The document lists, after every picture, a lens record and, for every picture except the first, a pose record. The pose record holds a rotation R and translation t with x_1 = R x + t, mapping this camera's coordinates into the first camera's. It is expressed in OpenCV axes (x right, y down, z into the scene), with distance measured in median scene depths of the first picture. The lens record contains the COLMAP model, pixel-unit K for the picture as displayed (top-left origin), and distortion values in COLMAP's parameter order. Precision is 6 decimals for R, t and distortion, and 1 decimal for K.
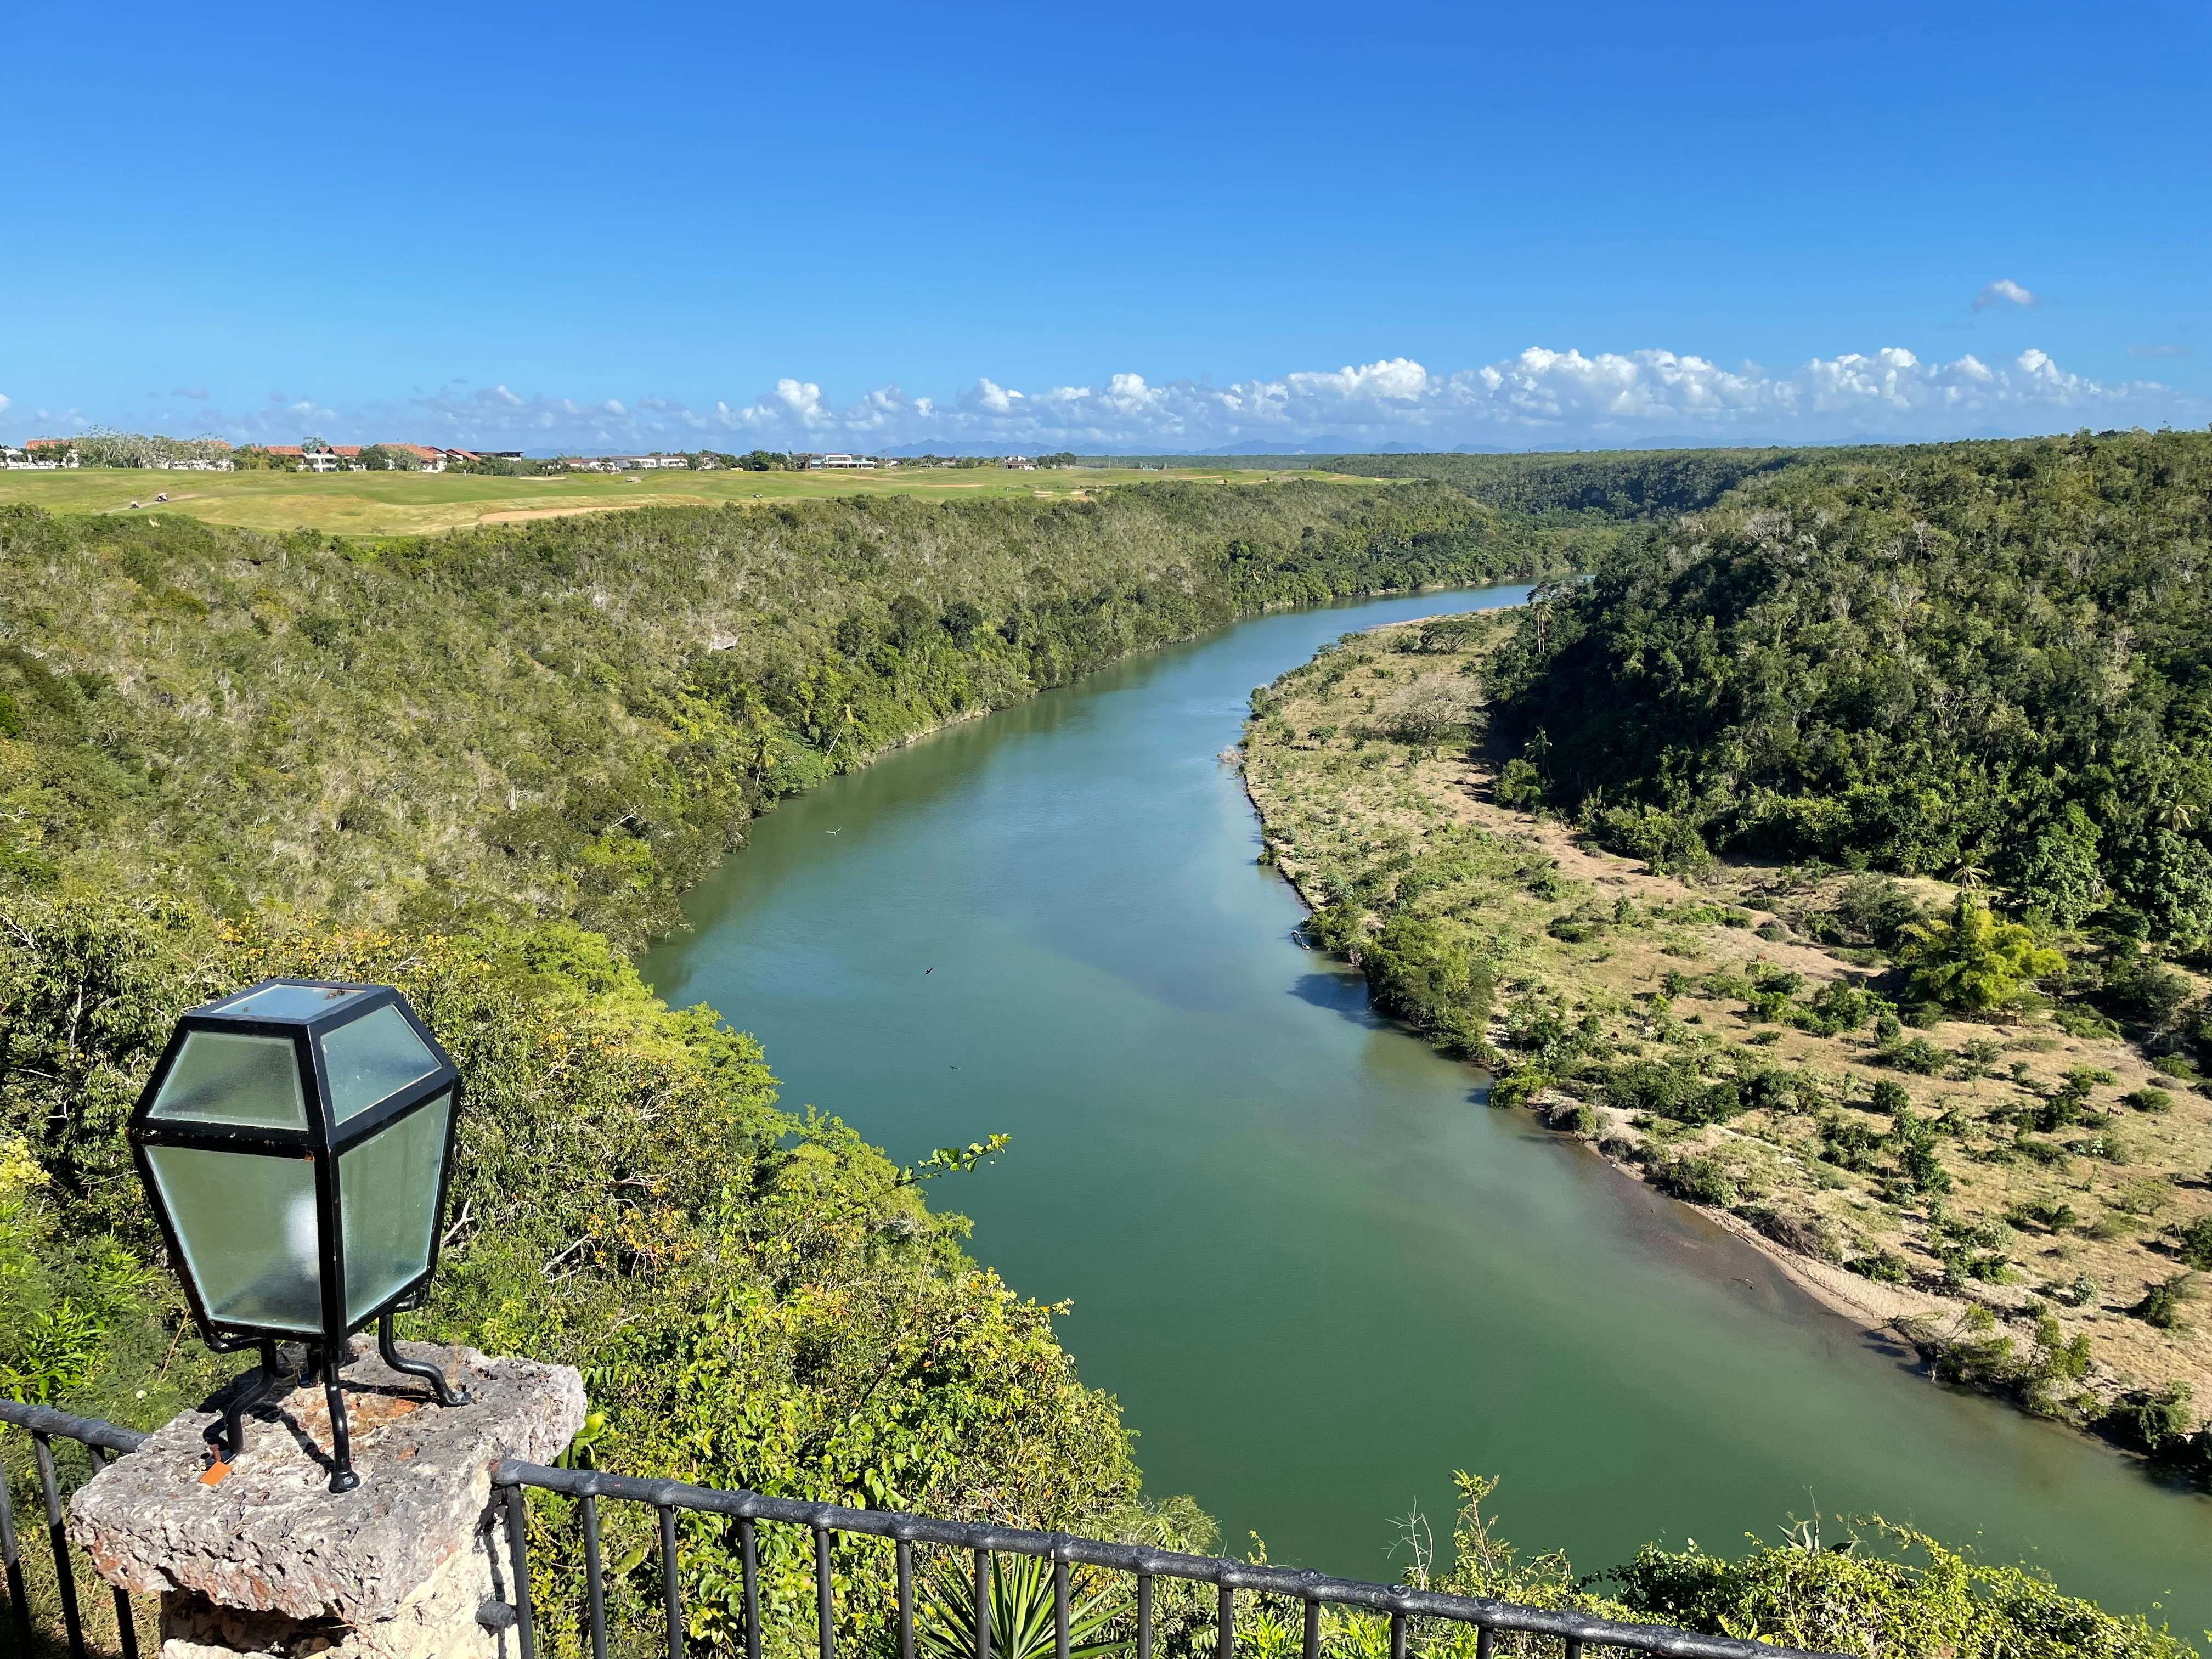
lens RADIAL K [[1637.5, 0, 1150.4], [0, 1637.5, 837.0], [0, 0, 1]] dist [0.101594, -0.138798]
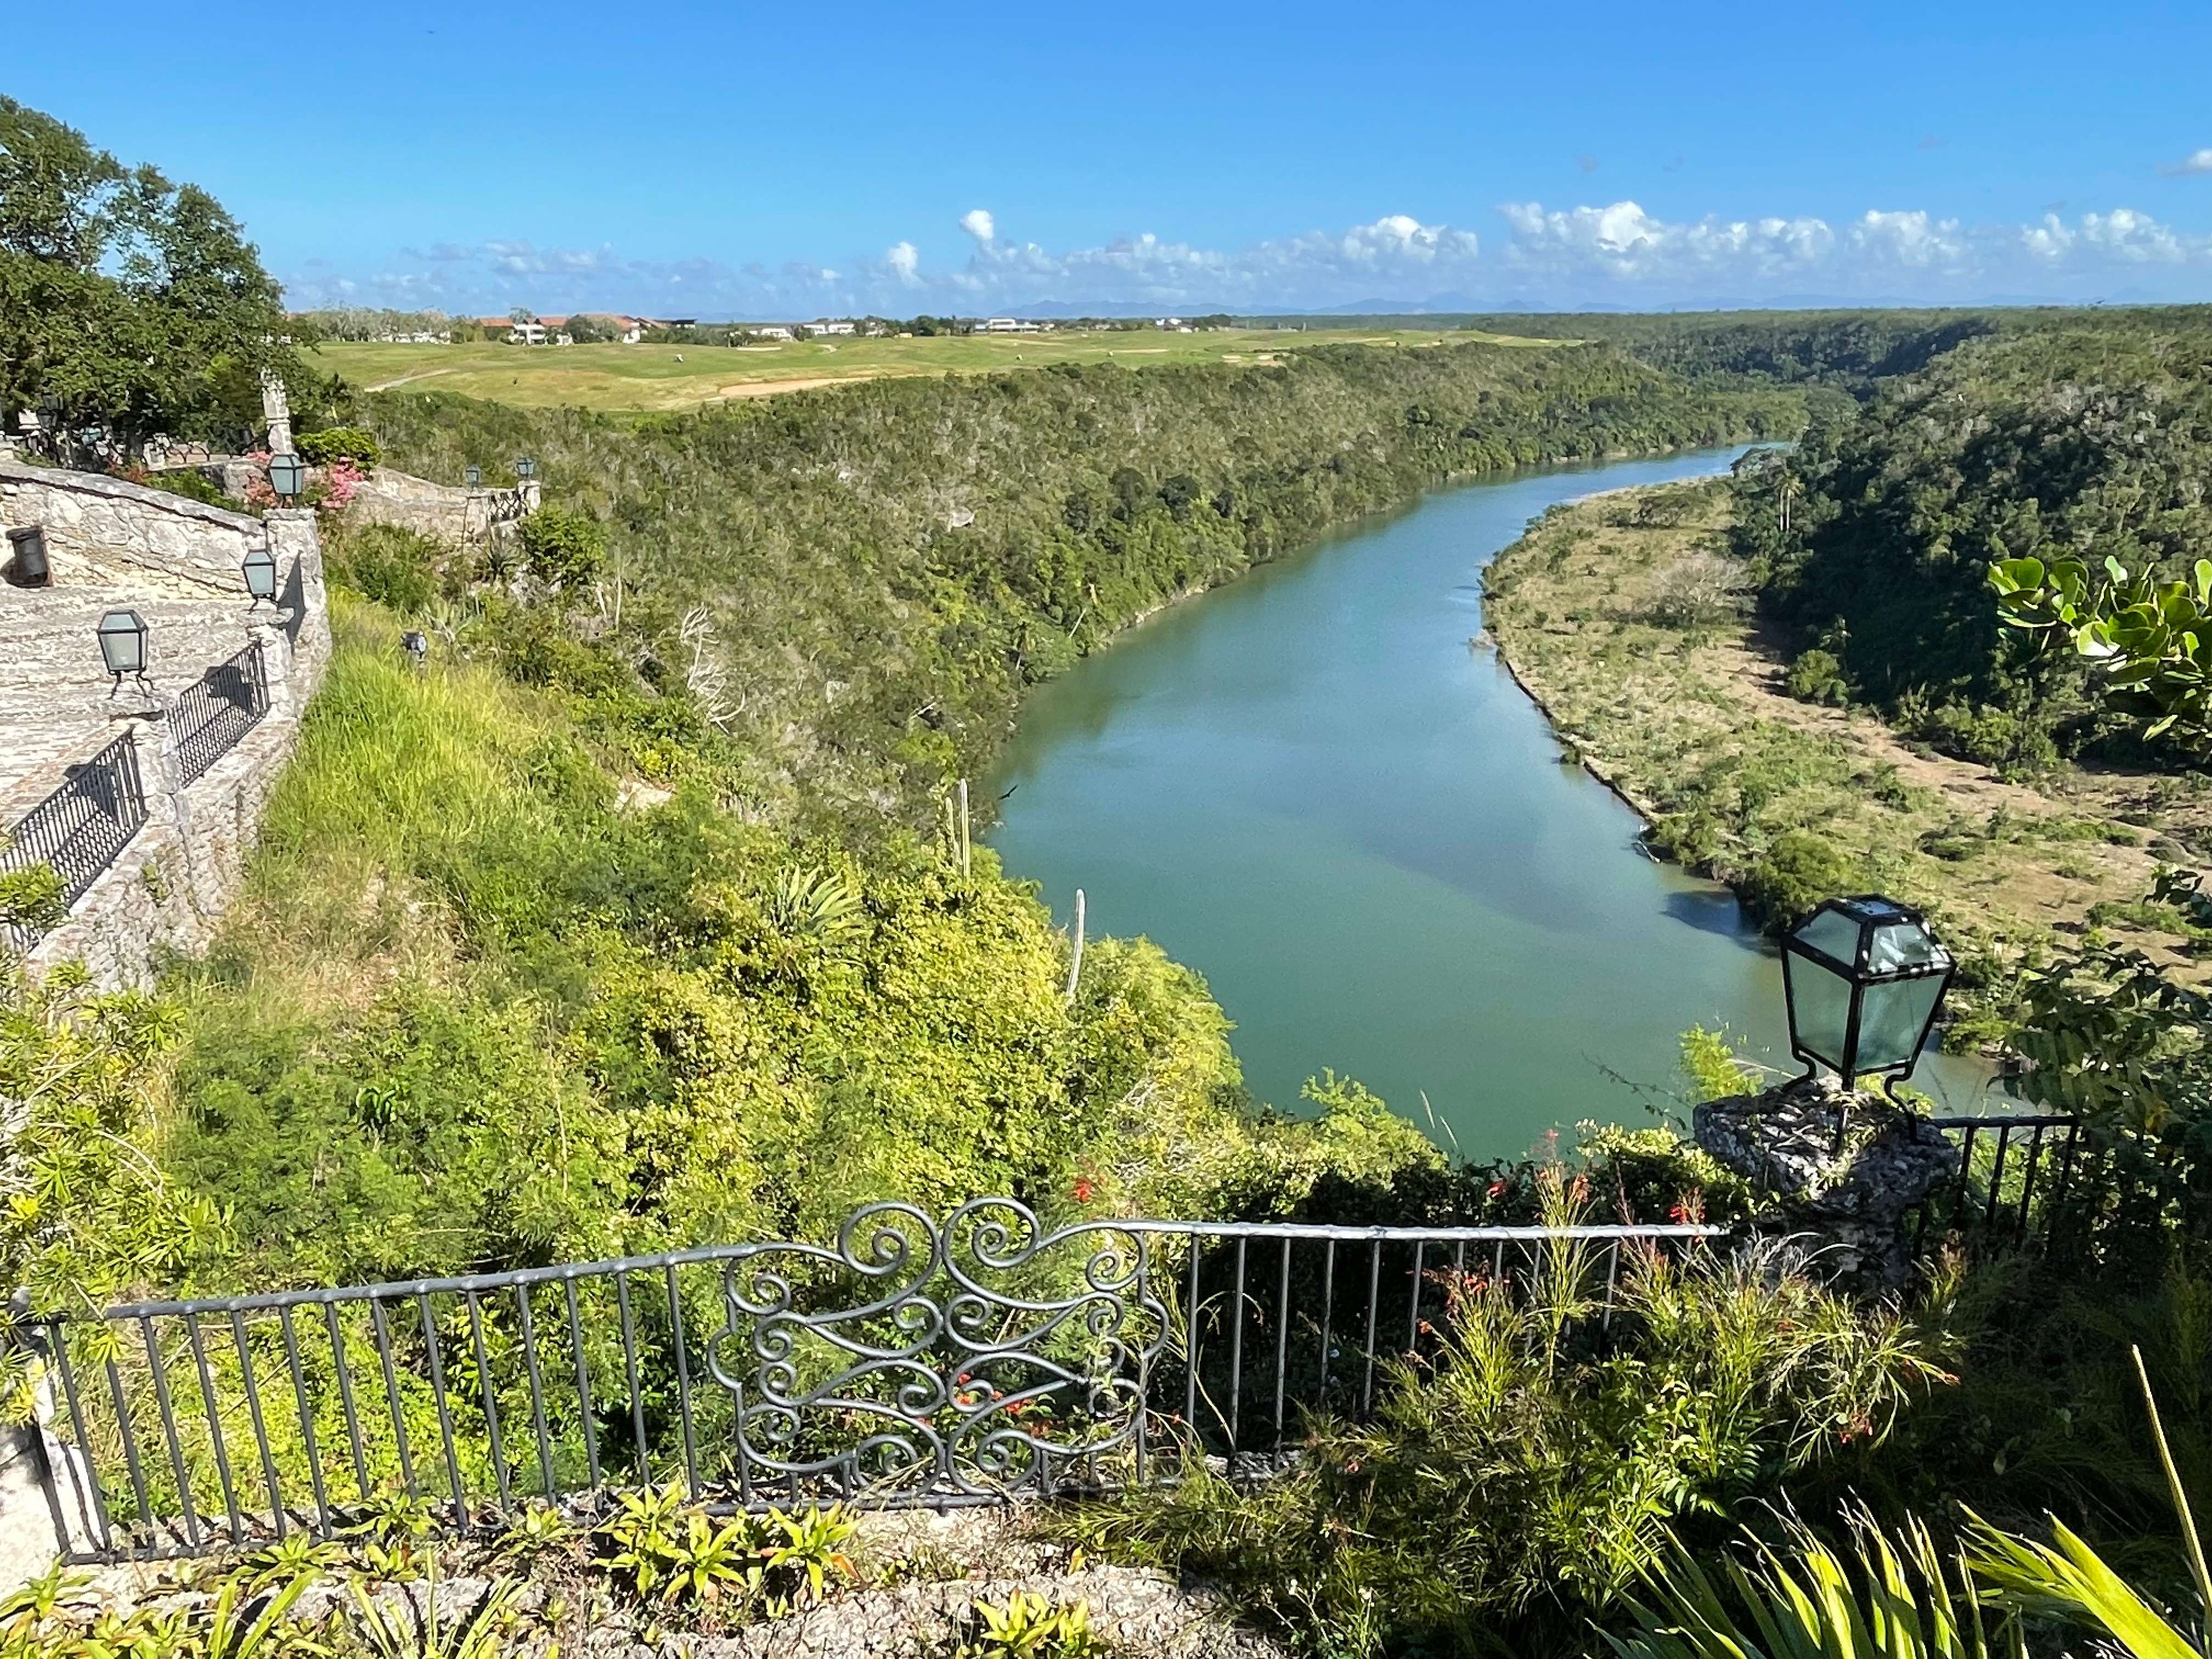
lens RADIAL K [[1589.1, 0, 1106.0], [0, 1589.1, 829.5], [0, 0, 1]] dist [0.021072, -0.048853]
pose [[0.997322, 0.018229, -0.070830, -0.109737], [-0.012091, 0.996209, 0.086143, -0.017587], [0.072131, -0.085056, 0.993762, 0.053259]]
